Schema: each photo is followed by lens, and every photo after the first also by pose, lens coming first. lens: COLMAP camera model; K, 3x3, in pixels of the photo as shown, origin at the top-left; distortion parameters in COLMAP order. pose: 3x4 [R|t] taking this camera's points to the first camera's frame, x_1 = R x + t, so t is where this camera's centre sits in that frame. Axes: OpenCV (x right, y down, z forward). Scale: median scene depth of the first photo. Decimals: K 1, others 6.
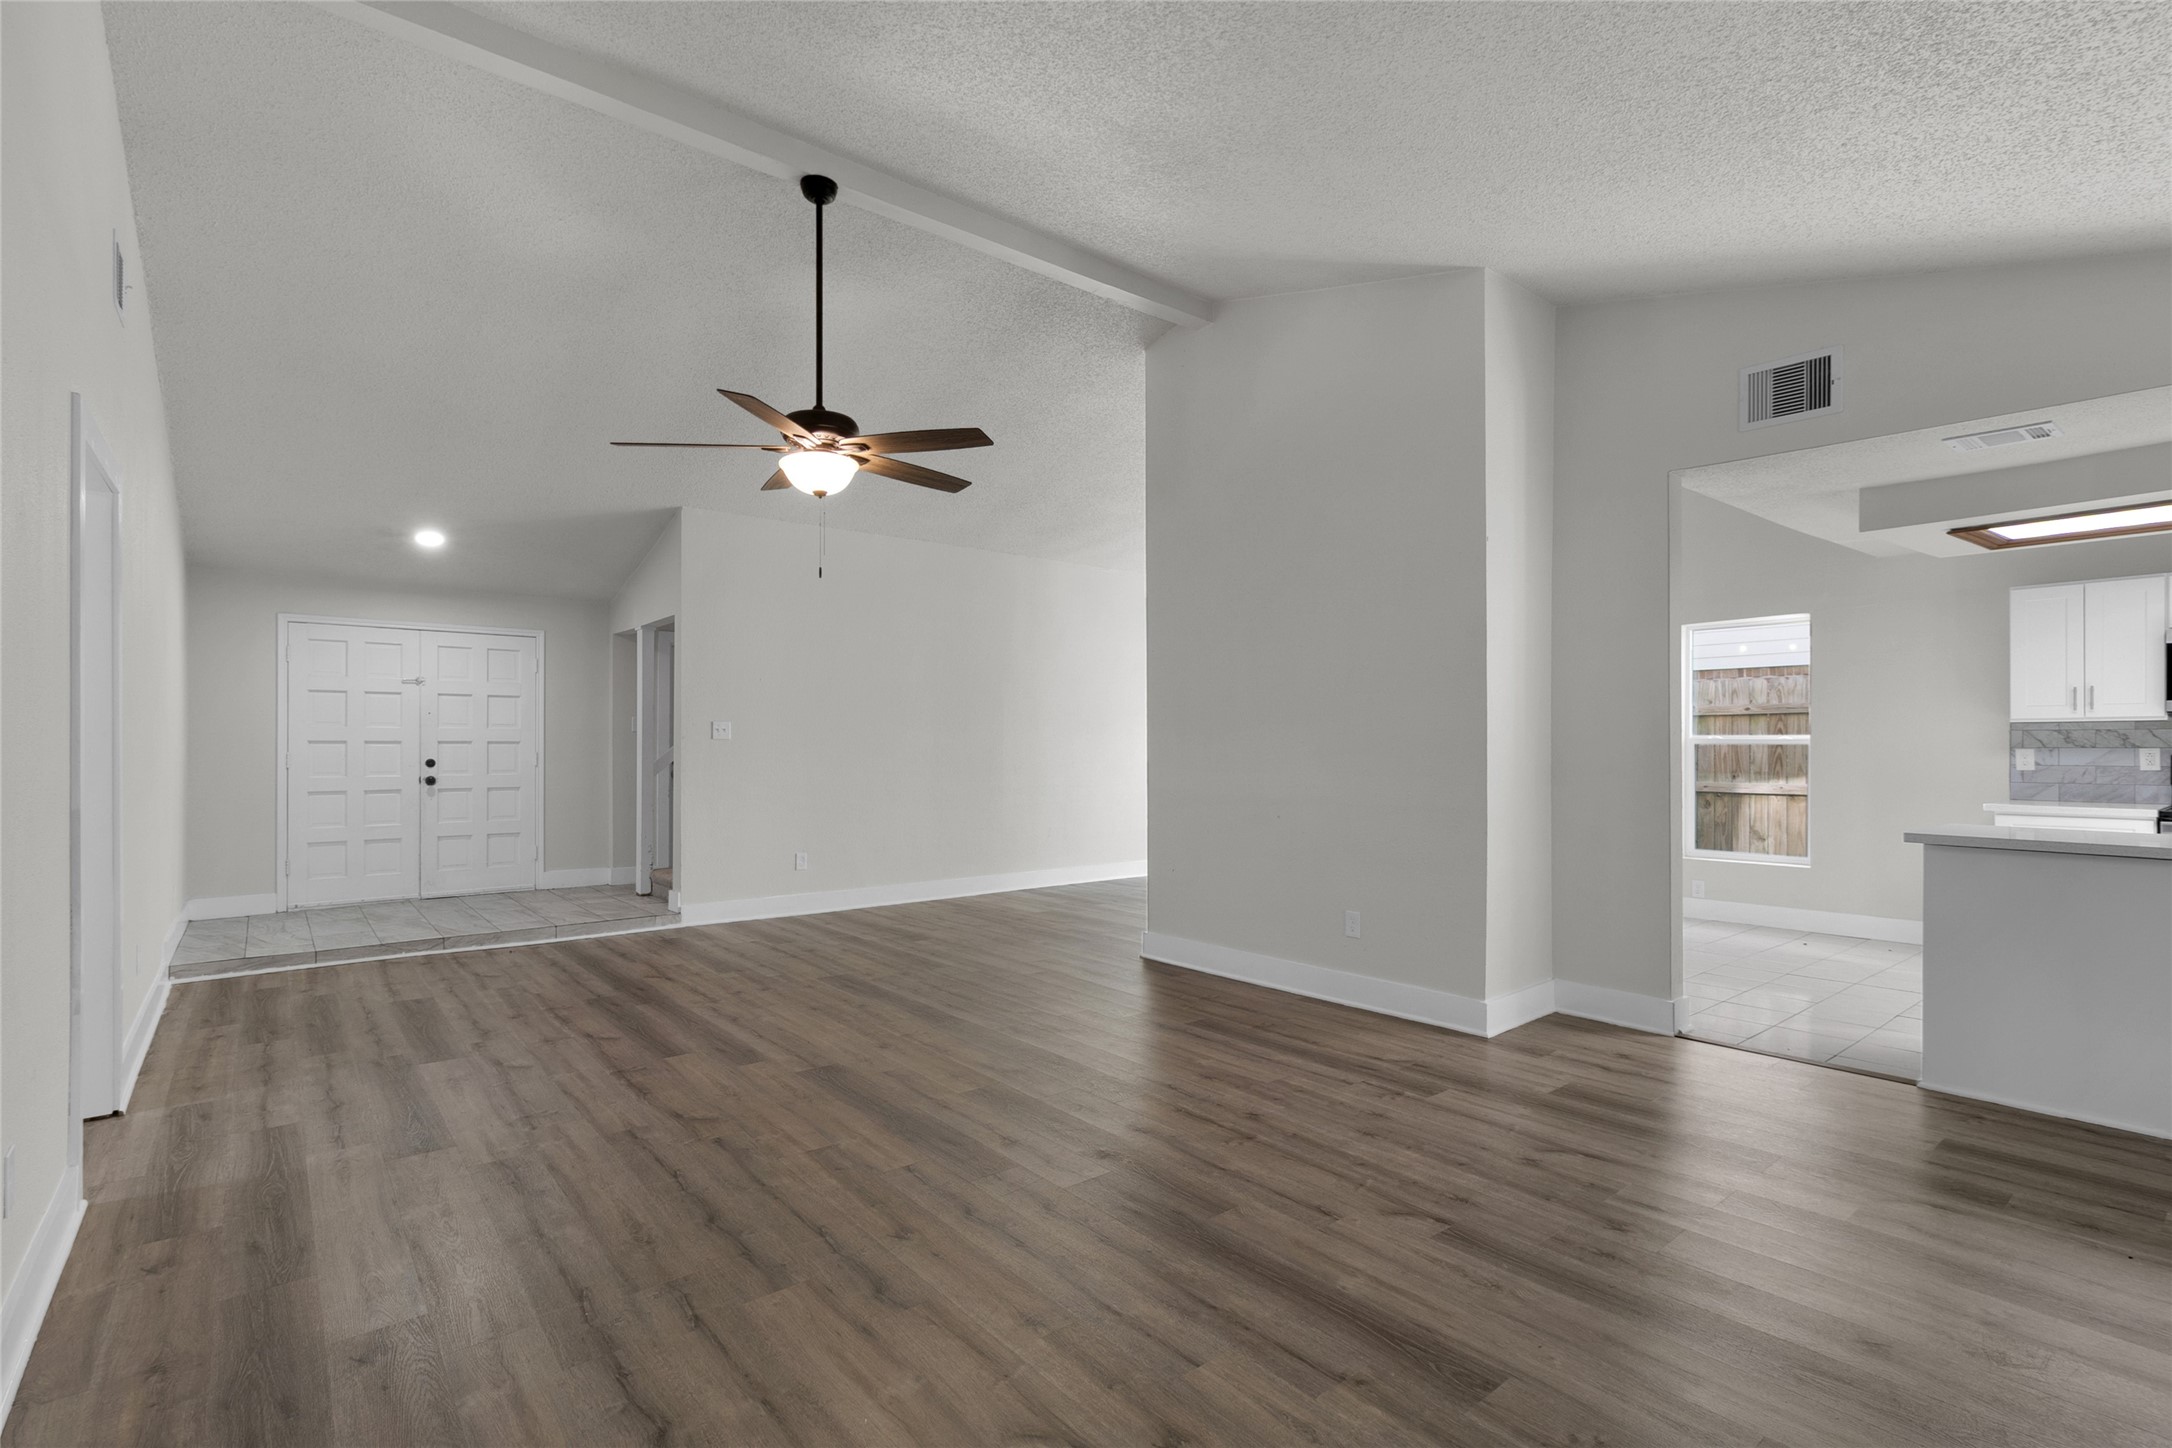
lens RADIAL K [[997.7, 0, 1099.4], [0, 997.7, 748.2], [0, 0, 1]] dist [0.001245, -0.000059]
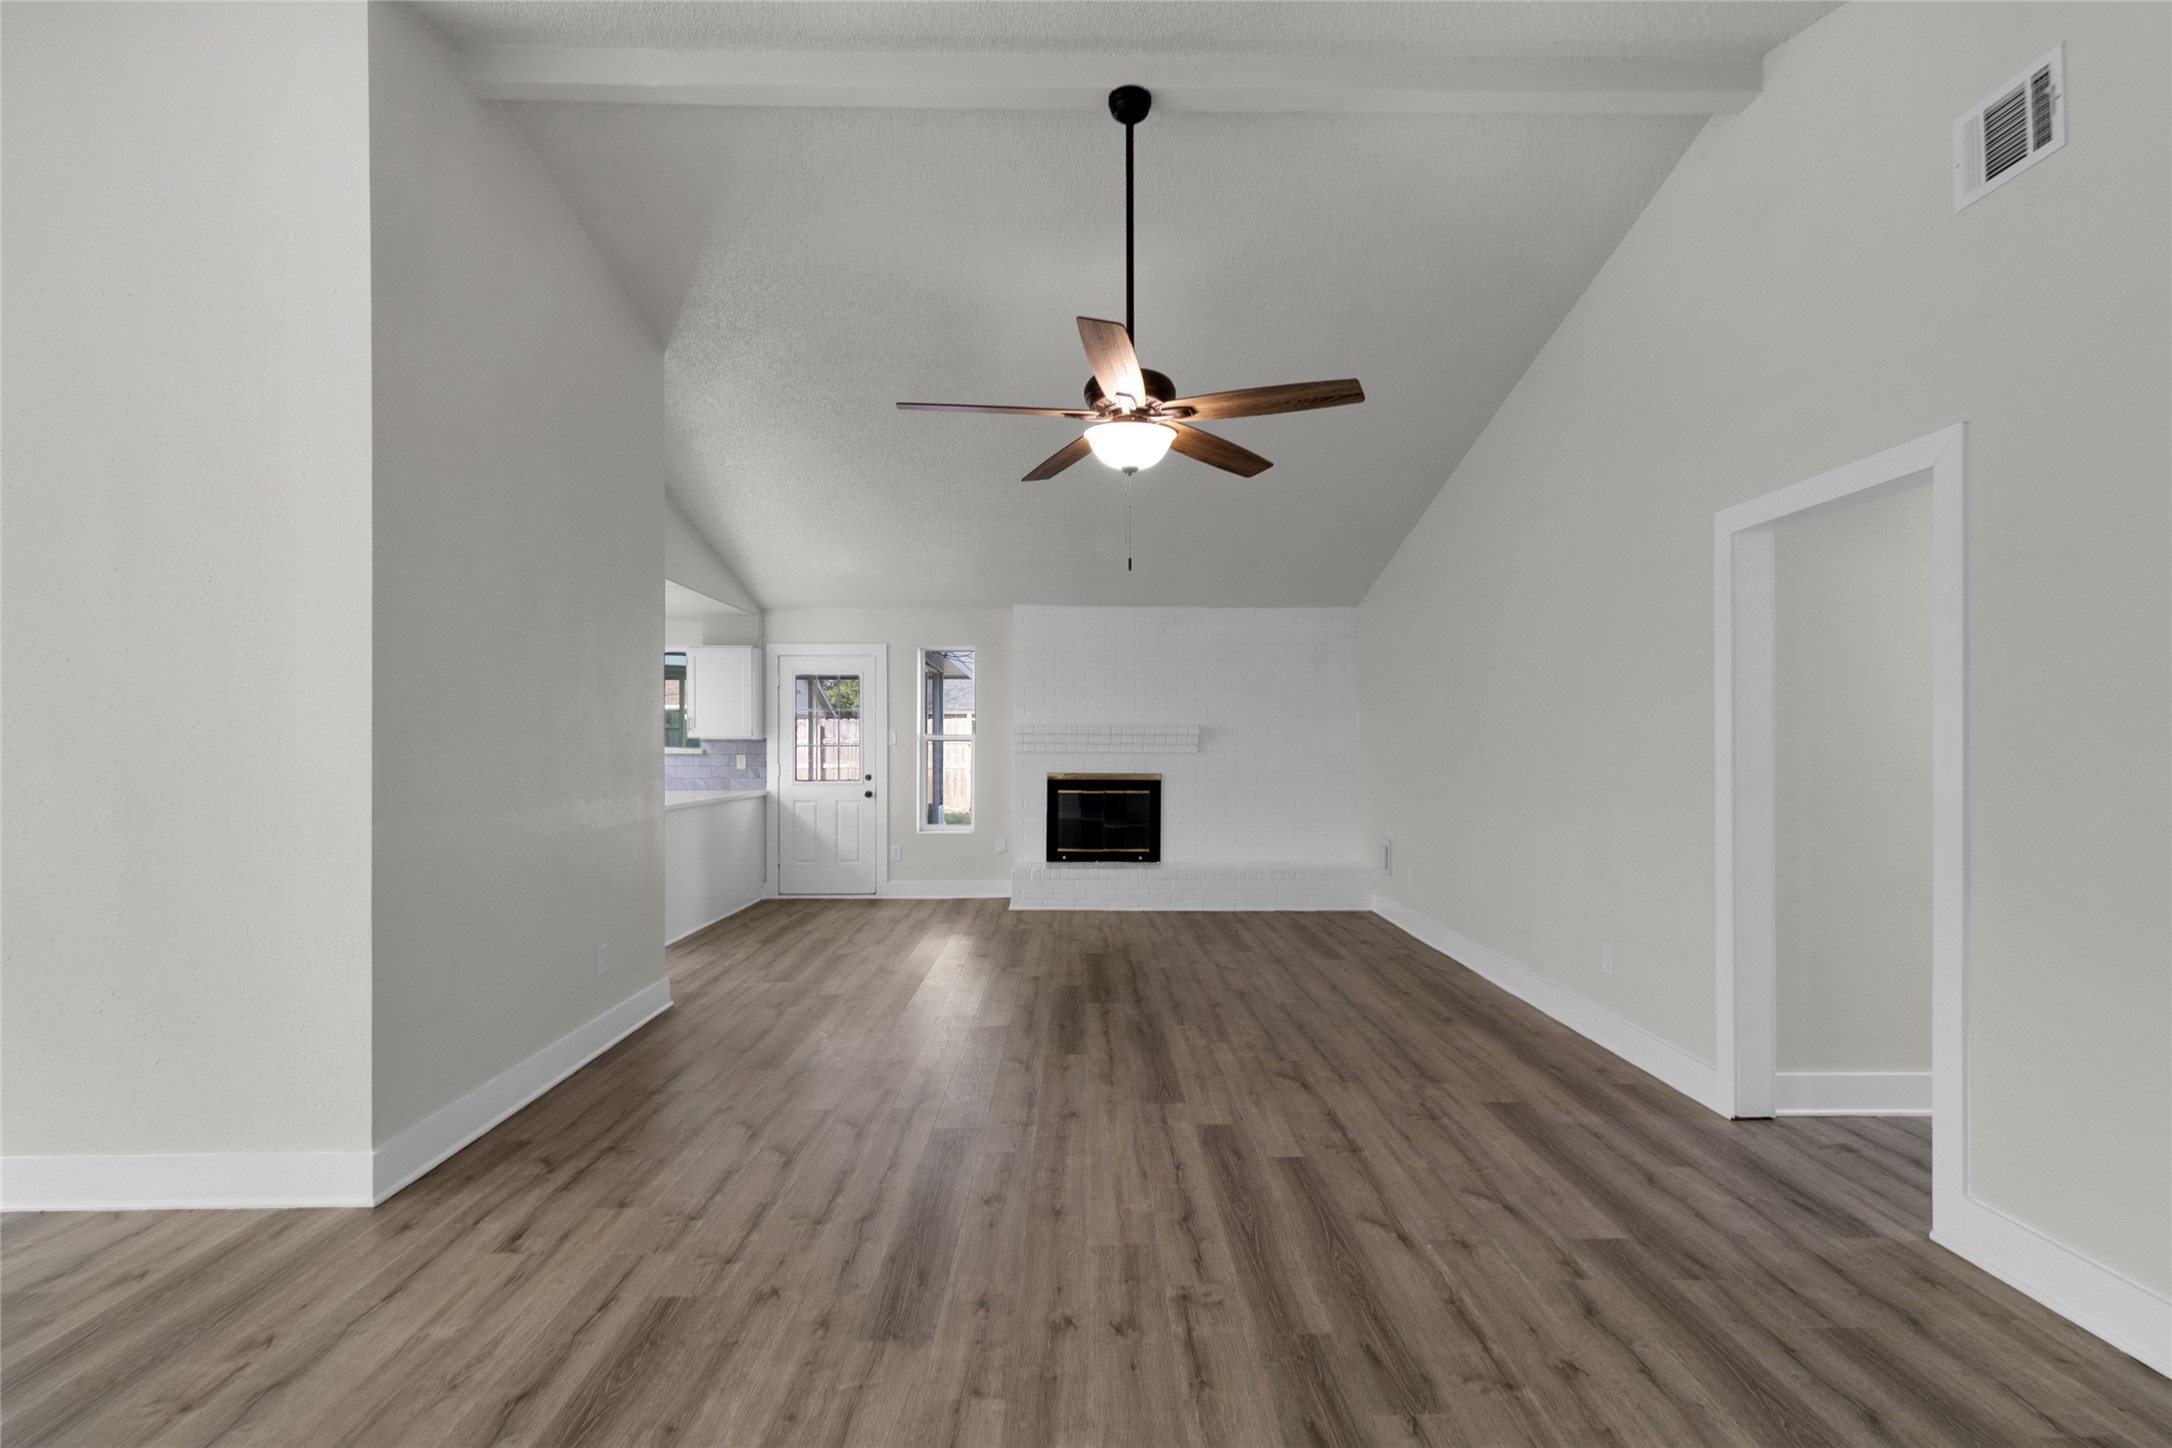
lens RADIAL K [[997.7, 0, 1091.9], [0, 997.7, 738.0], [0, 0, 1]] dist [0.001245, -0.000059]
pose [[-0.772926, 0.001275, 0.634495, -0.906381], [0.004412, 0.999985, 0.003365, -0.037753], [-0.634481, 0.005401, -0.772919, 1.921255]]
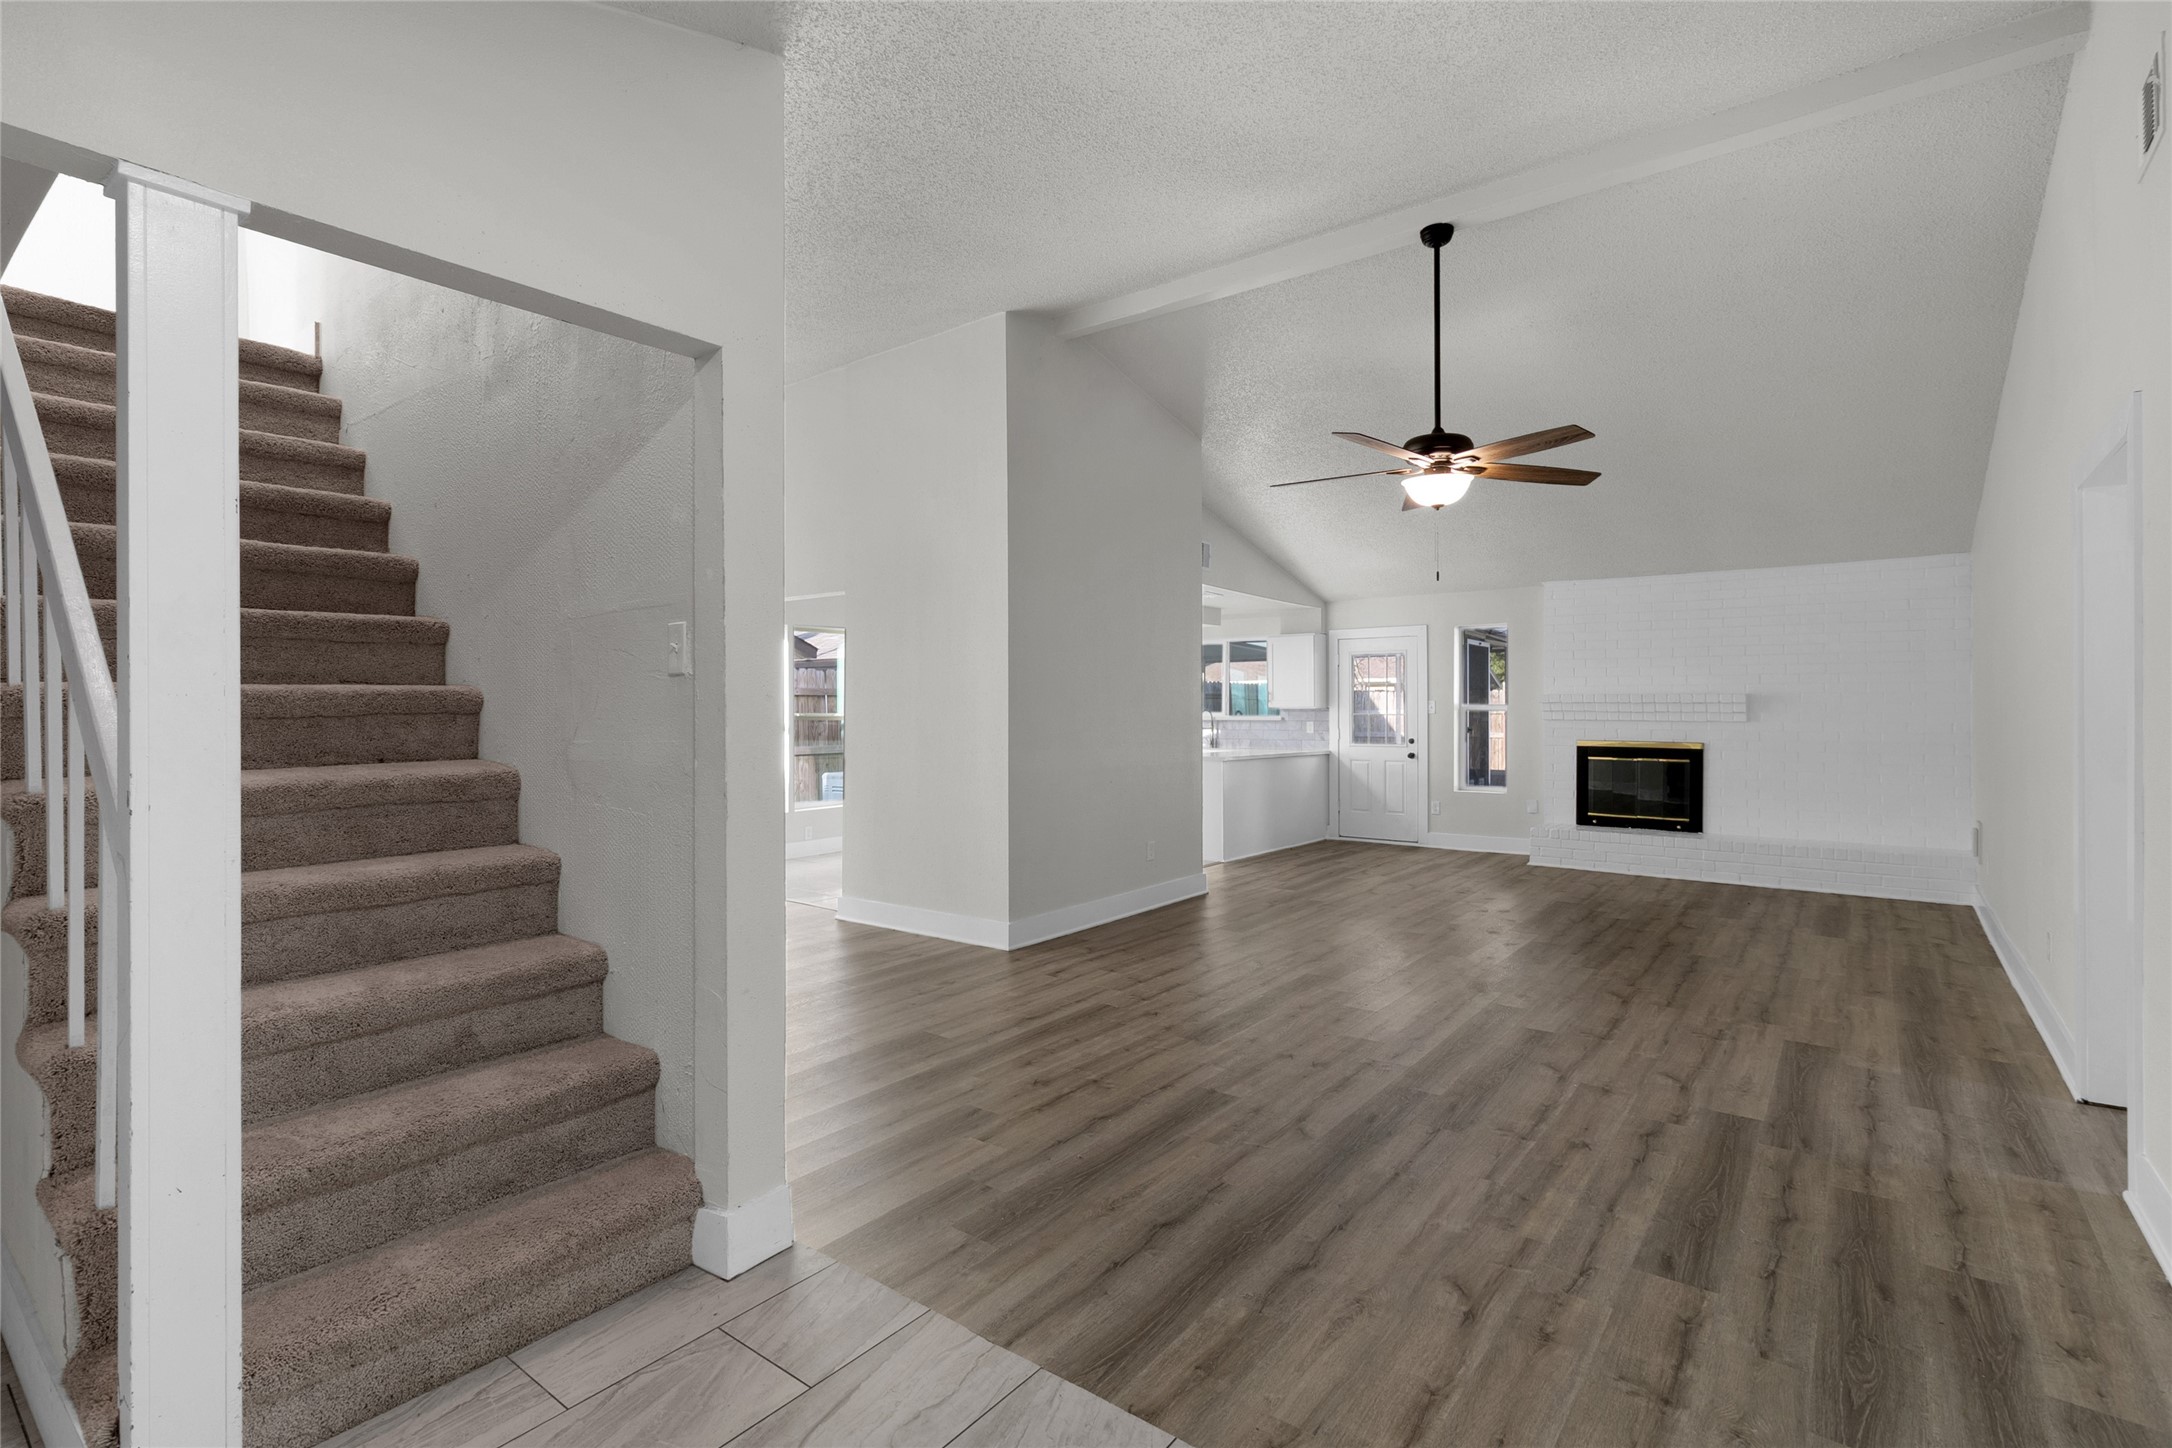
lens RADIAL K [[997.7, 0, 1091.2], [0, 997.7, 709.8], [0, 0, 1]] dist [0.001245, -0.000059]
pose [[-0.211373, 0.001530, 0.977404, -1.494734], [0.007534, 0.999972, 0.000065, -0.032146], [-0.977376, 0.007378, -0.211378, 1.866761]]
